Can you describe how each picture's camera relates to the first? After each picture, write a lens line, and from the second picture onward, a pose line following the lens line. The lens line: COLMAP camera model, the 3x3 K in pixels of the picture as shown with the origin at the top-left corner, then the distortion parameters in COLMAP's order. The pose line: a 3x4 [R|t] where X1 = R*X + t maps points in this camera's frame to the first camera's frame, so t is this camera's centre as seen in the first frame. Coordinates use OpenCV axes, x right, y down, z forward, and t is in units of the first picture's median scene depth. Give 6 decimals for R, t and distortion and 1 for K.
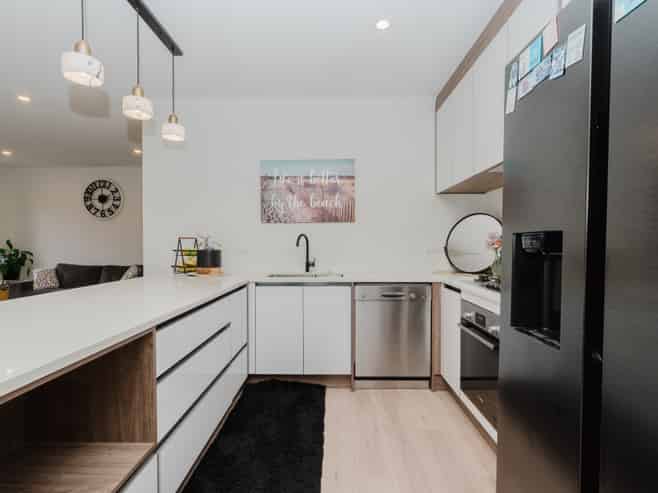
lens RADIAL K [[327.1, 0, 329.0], [0, 327.1, 246.5], [0, 0, 1]] dist [-0.000253, 0.000029]
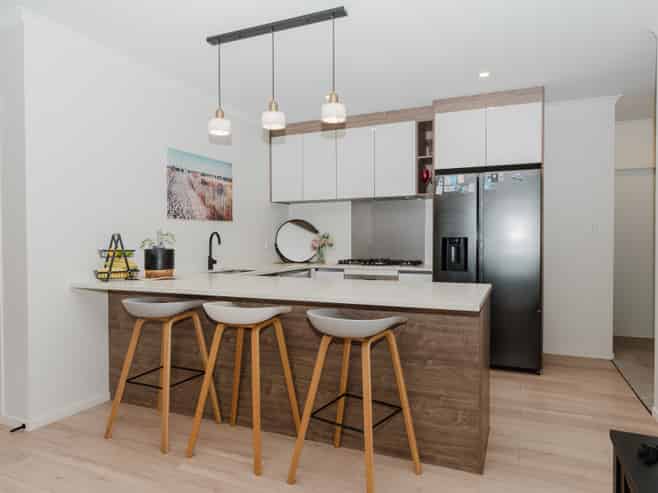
lens RADIAL K [[424.5, 0, 329.0], [0, 424.5, 246.5], [0, 0, 1]] dist [-0.000331, -0.000025]
pose [[0.374095, -0.020142, 0.927172, -1.122152], [0.020726, 0.999696, 0.013355, -0.002452], [-0.927159, 0.014220, 0.374399, 0.168146]]
